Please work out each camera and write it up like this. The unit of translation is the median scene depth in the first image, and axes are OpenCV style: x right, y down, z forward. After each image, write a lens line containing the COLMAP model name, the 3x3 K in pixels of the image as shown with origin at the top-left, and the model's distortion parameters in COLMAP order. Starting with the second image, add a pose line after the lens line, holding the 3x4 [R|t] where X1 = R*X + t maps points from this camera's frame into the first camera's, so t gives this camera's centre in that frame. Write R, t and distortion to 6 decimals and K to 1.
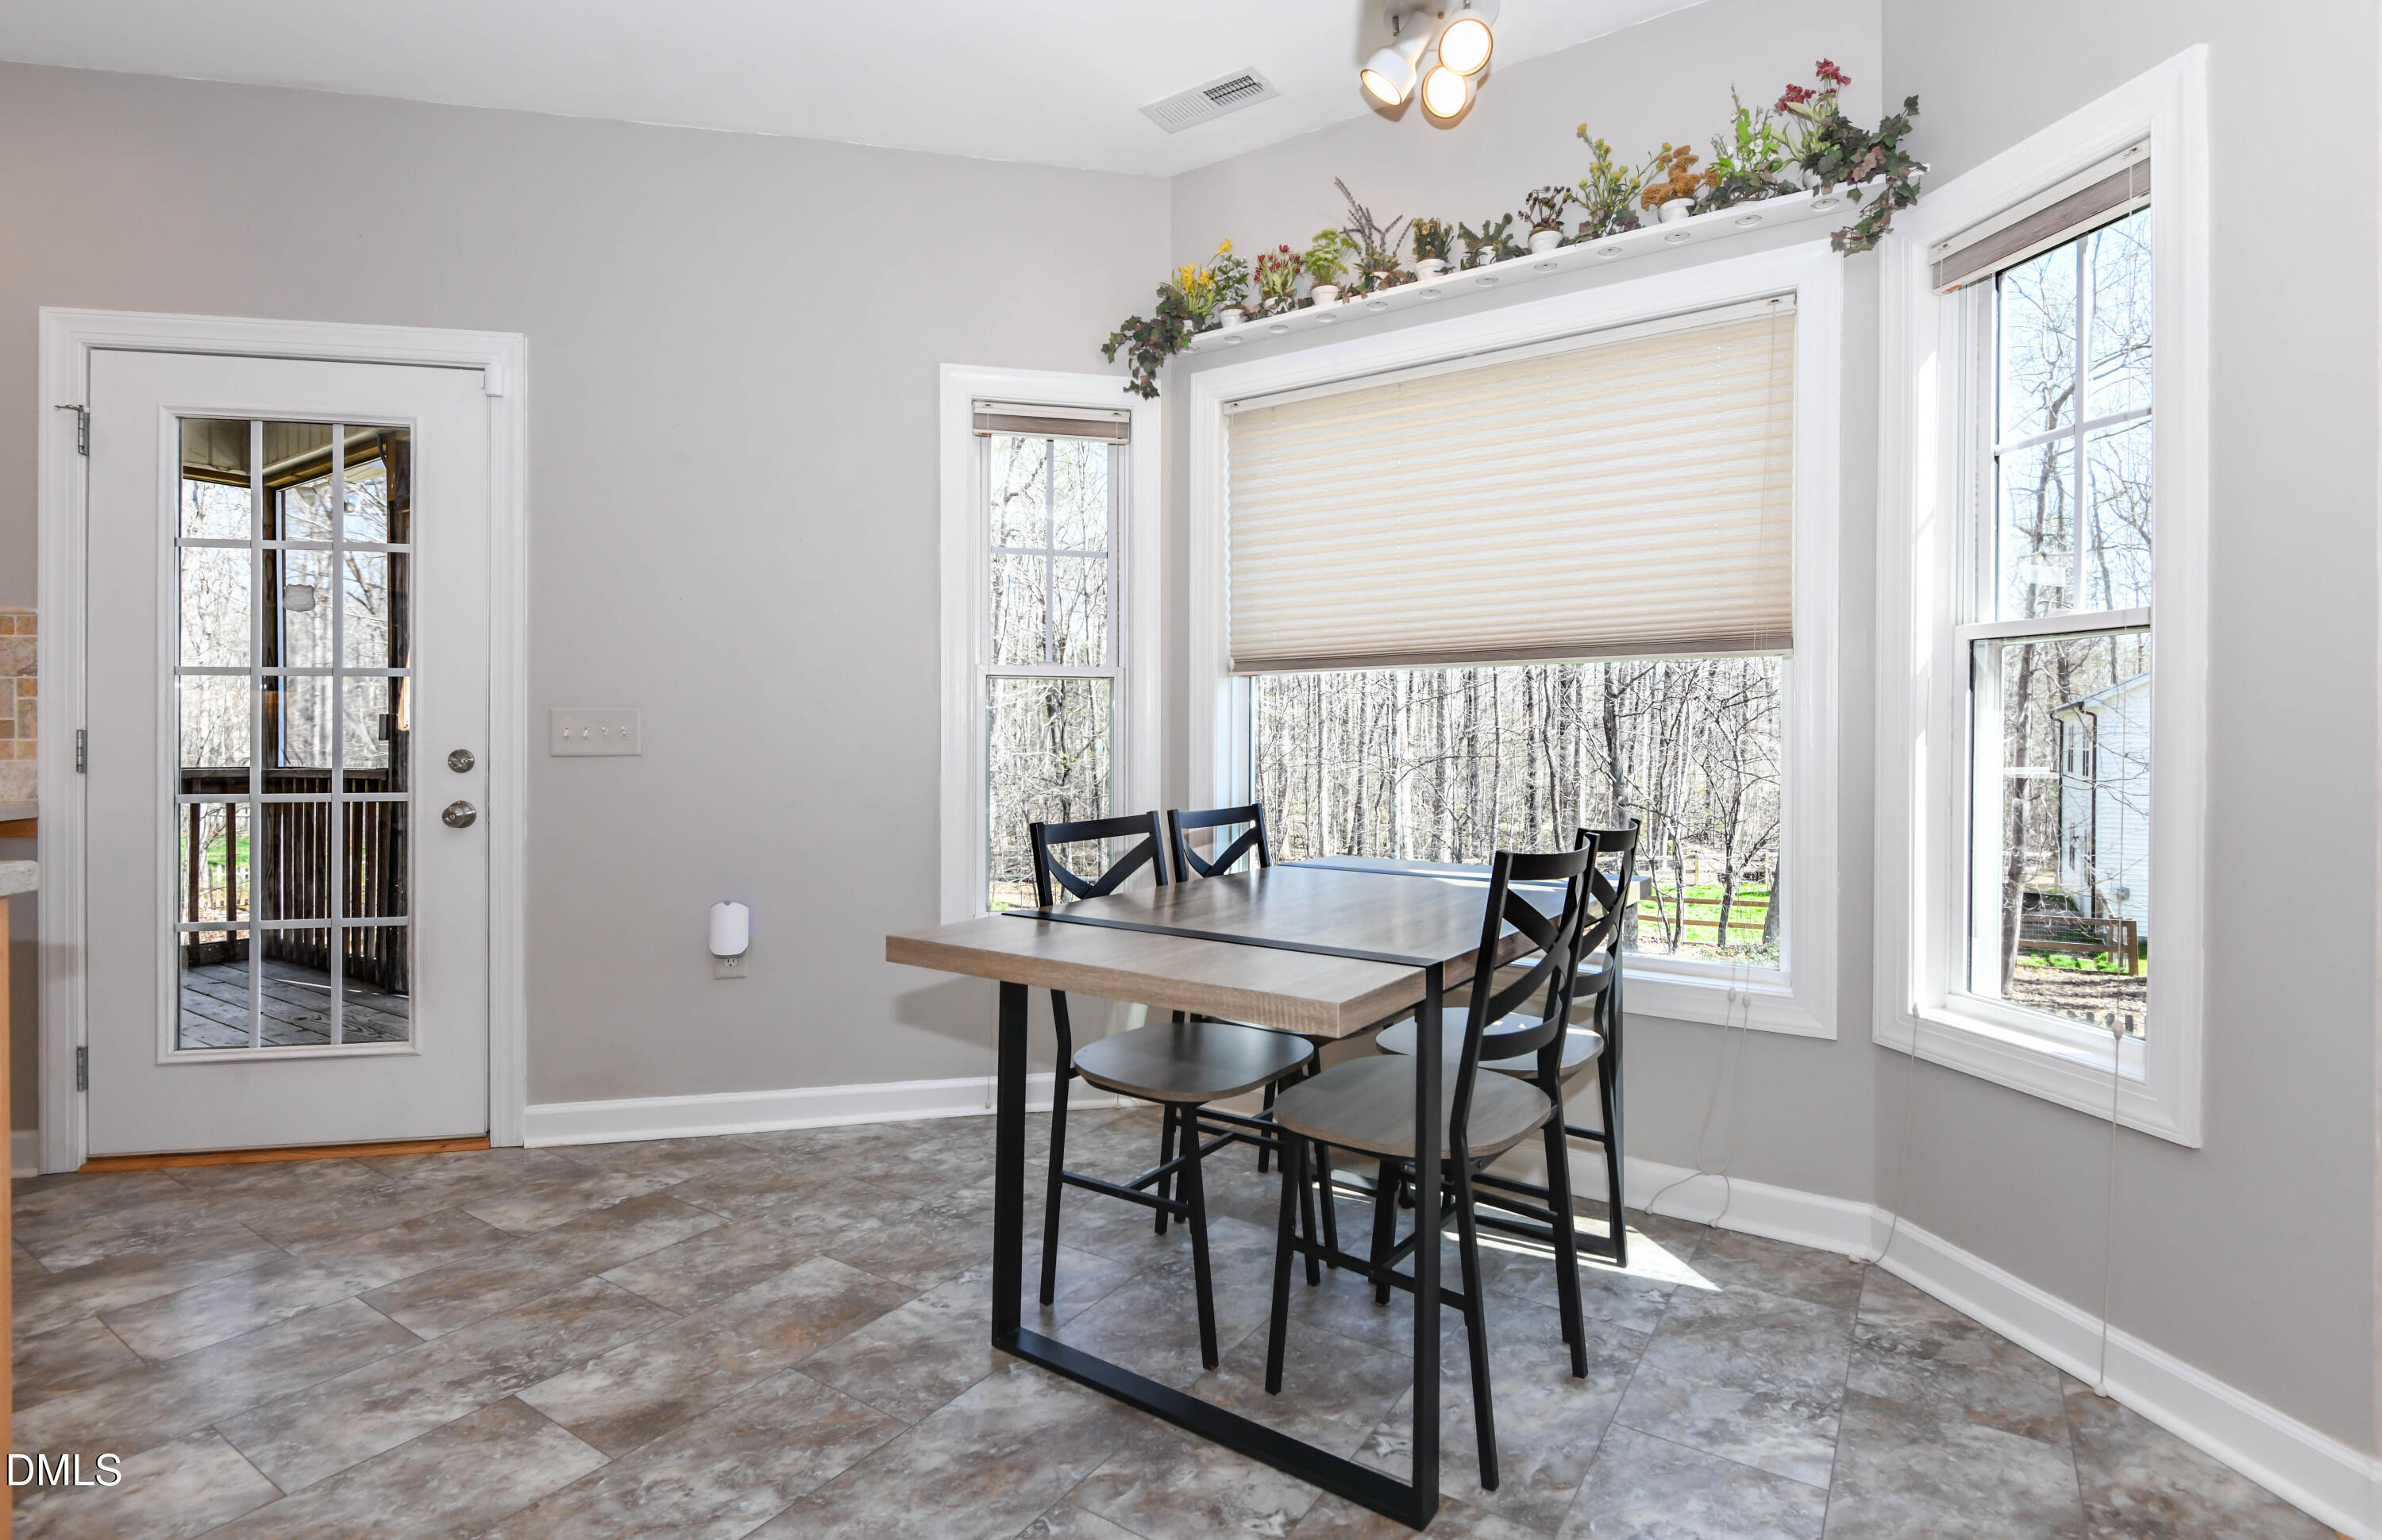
lens RADIAL K [[1095.9, 0, 1193.1], [0, 1095.9, 756.8], [0, 0, 1]] dist [-0.005485, -0.005916]
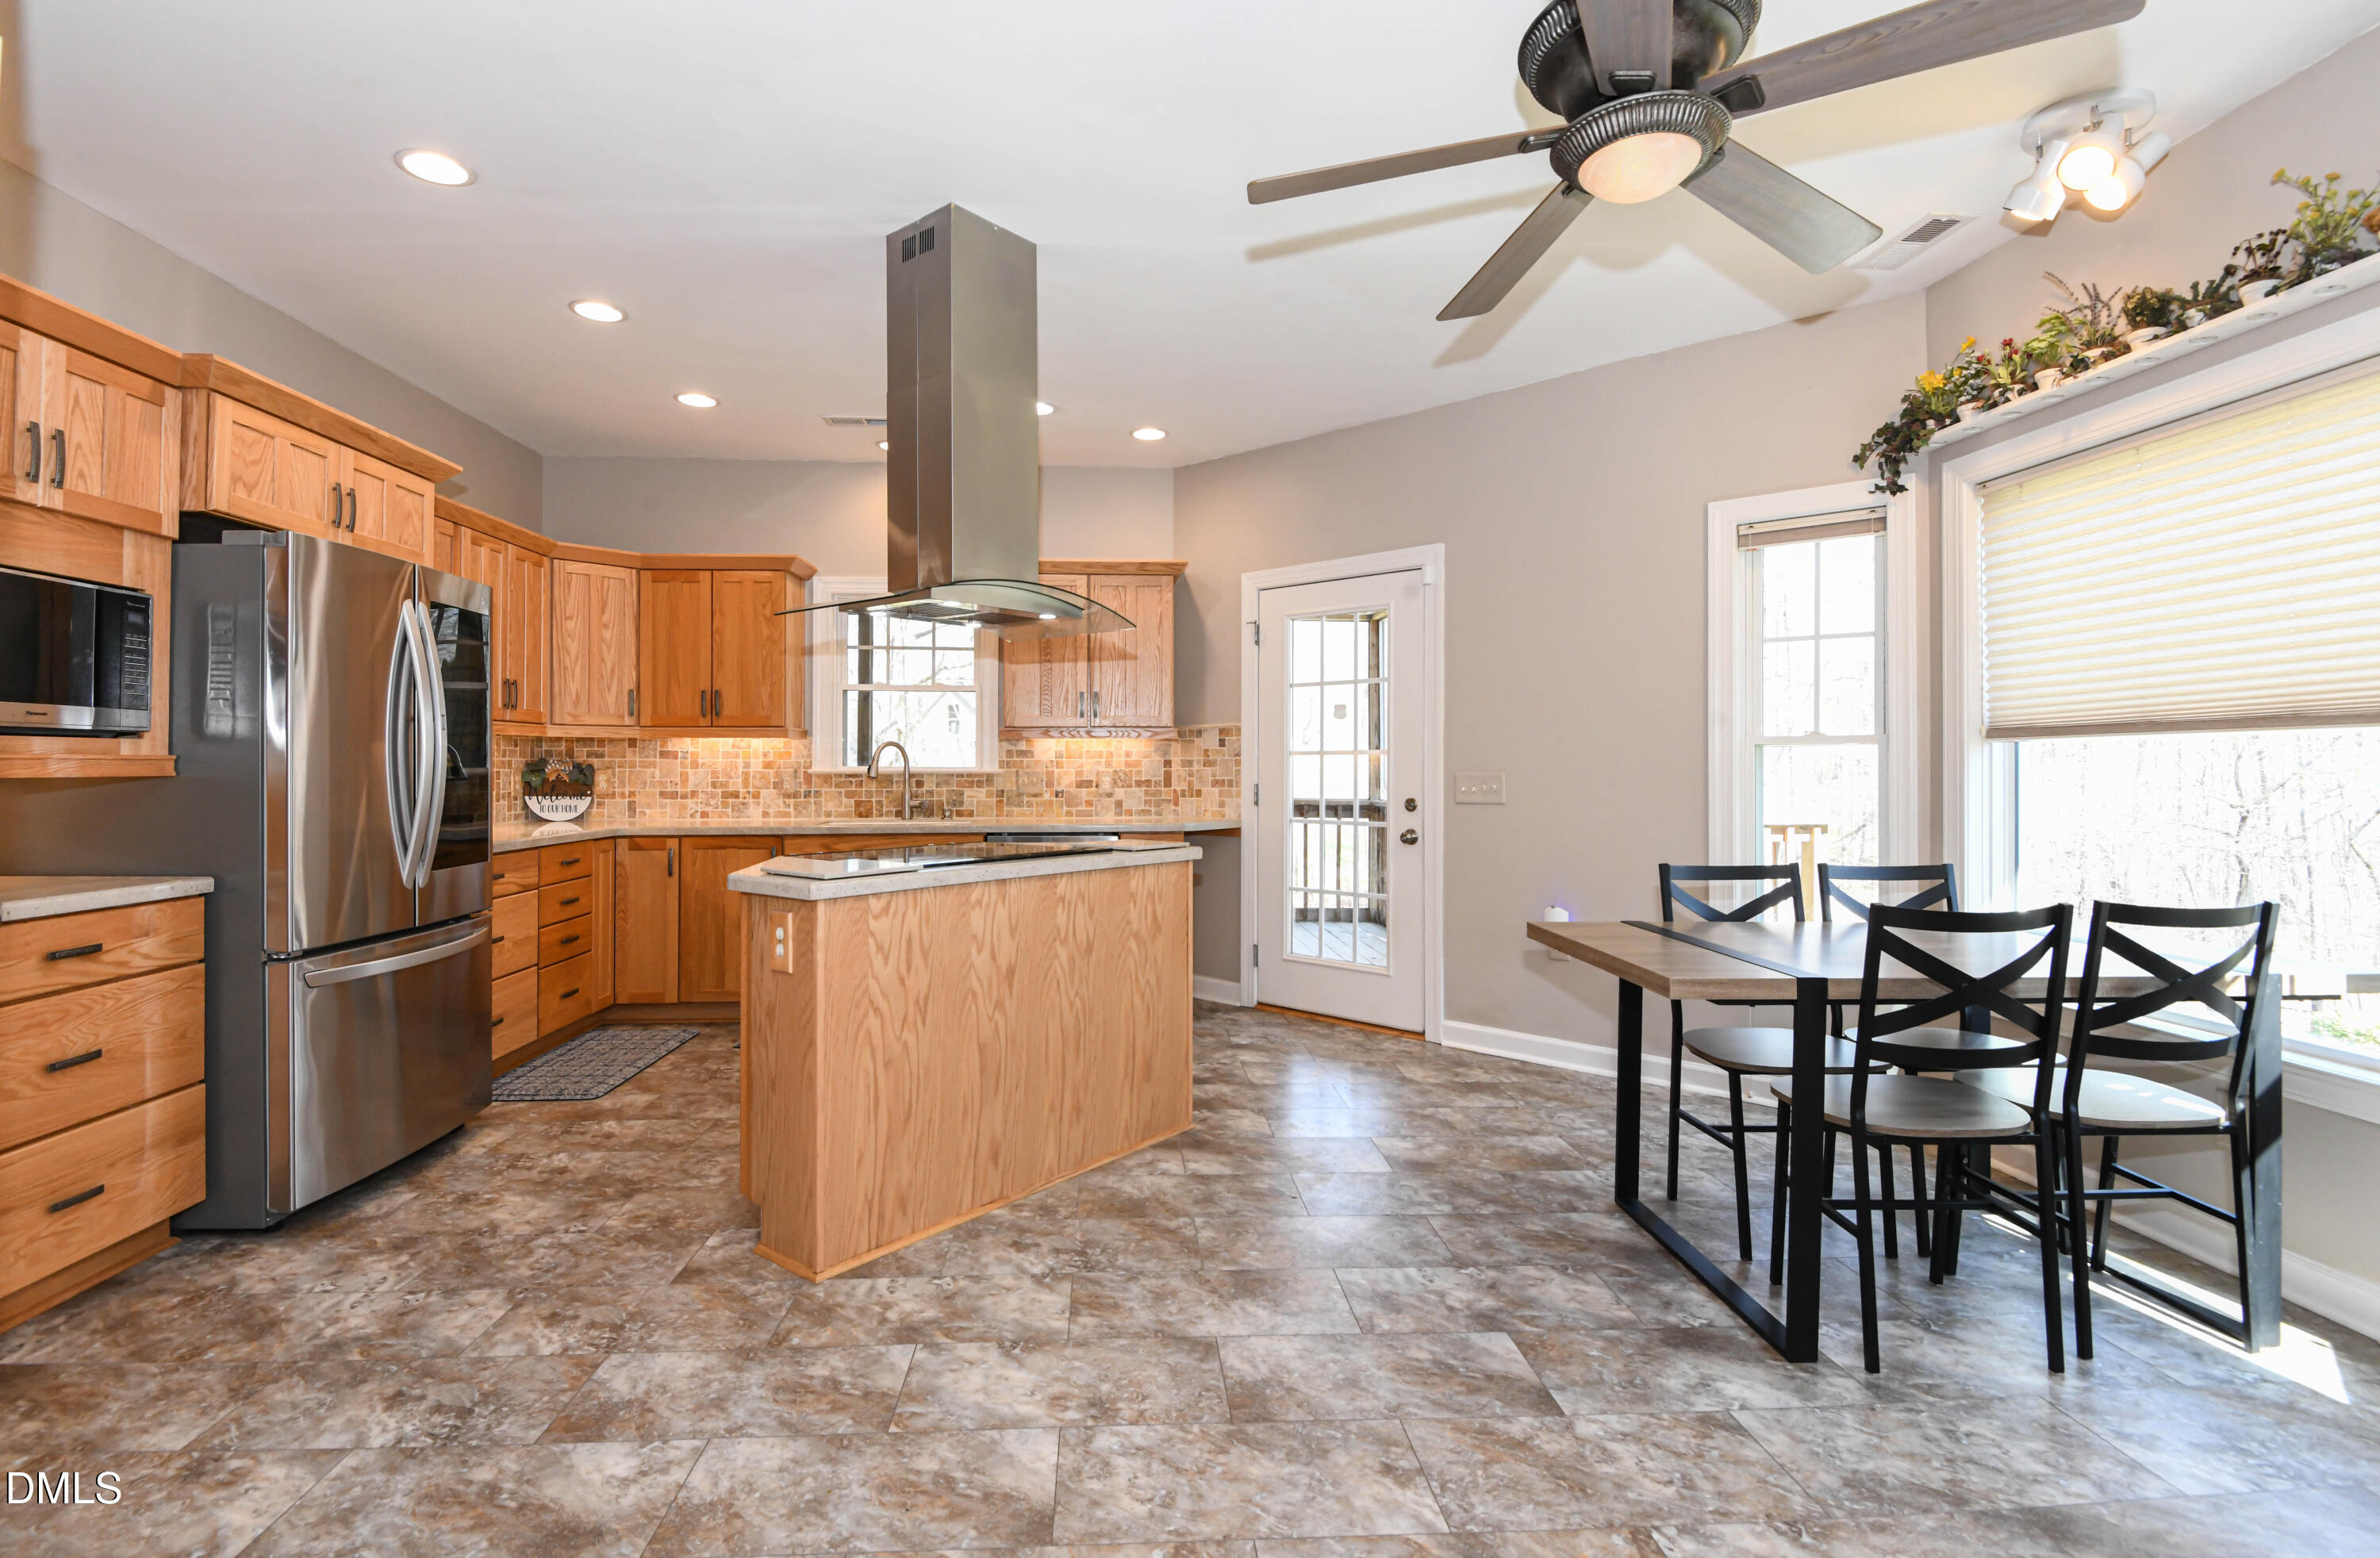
lens RADIAL K [[1095.1, 0, 1194.5], [0, 1095.1, 761.4], [0, 0, 1]] dist [-0.005485, -0.005916]
pose [[0.603865, -0.005341, -0.797068, 0.493866], [-0.007605, 0.999893, -0.012462, -0.041131], [0.797050, 0.013587, 0.603760, -0.293288]]
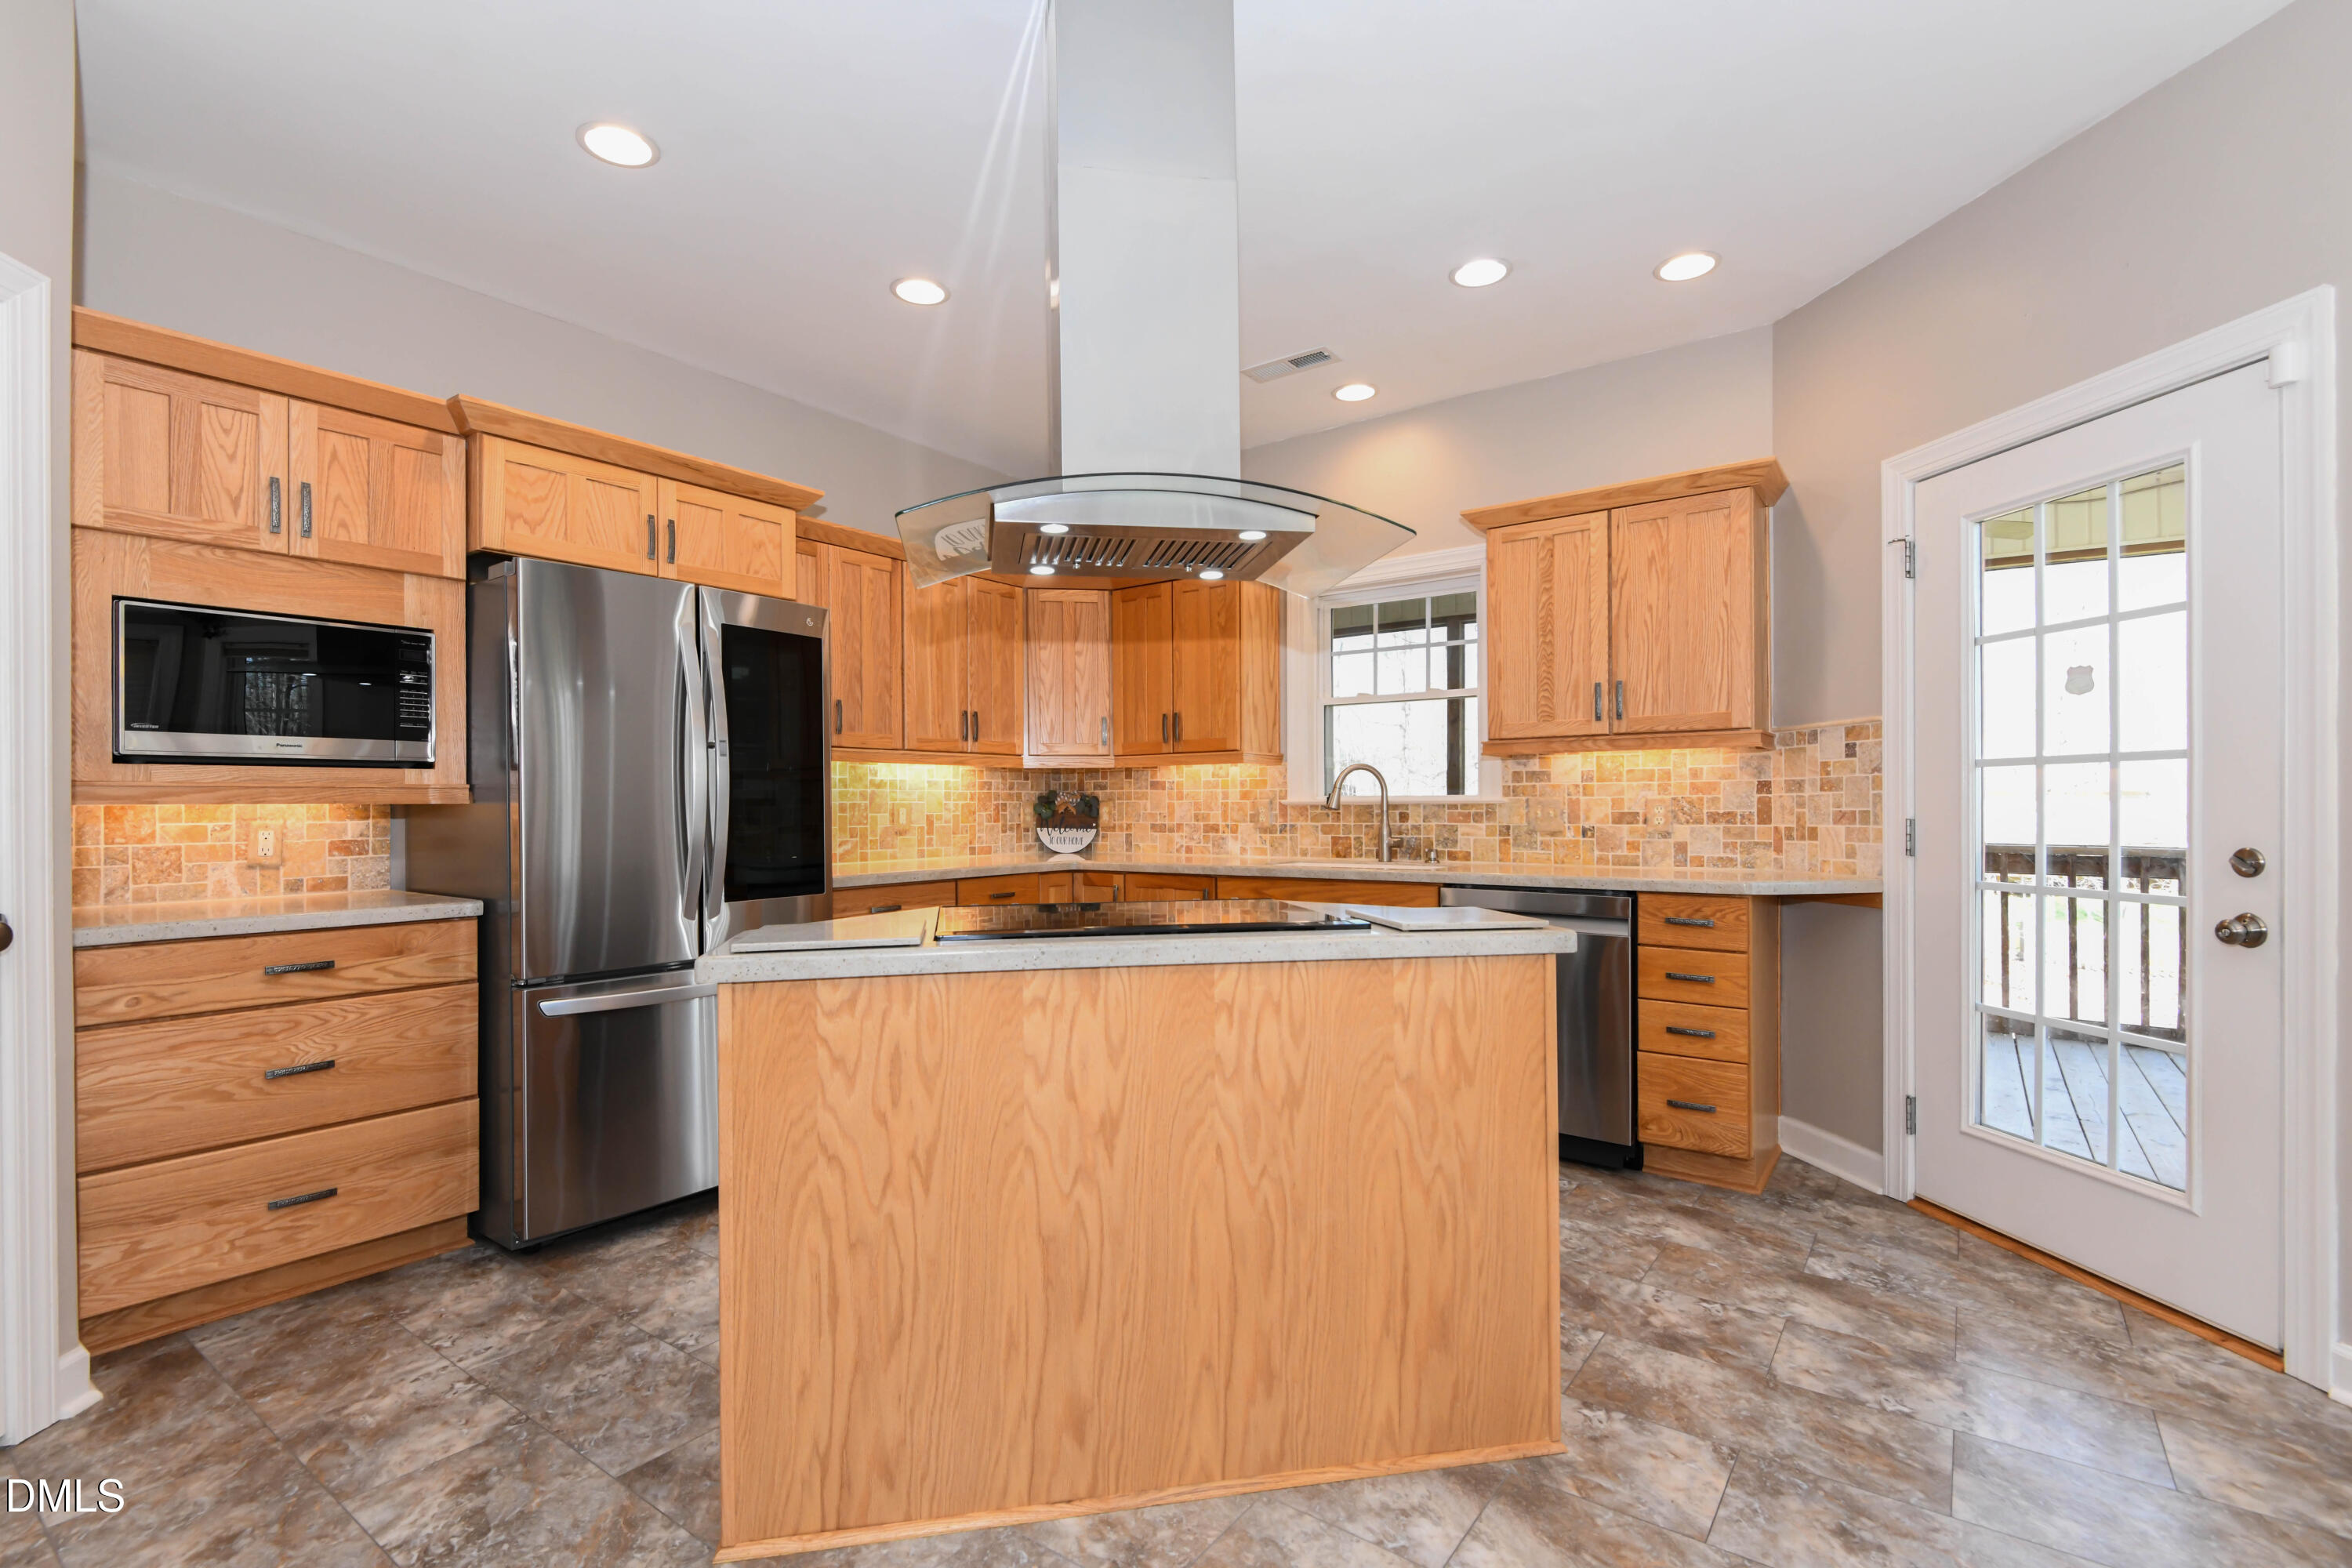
lens RADIAL K [[1083.7, 0, 1173.7], [0, 1083.7, 801.4], [0, 0, 1]] dist [0.007525, -0.005492]
pose [[-0.055946, -0.006136, -0.998415, 0.165241], [-0.005046, 0.999970, -0.005863, -0.032609], [0.998421, 0.004710, -0.055975, 0.287325]]
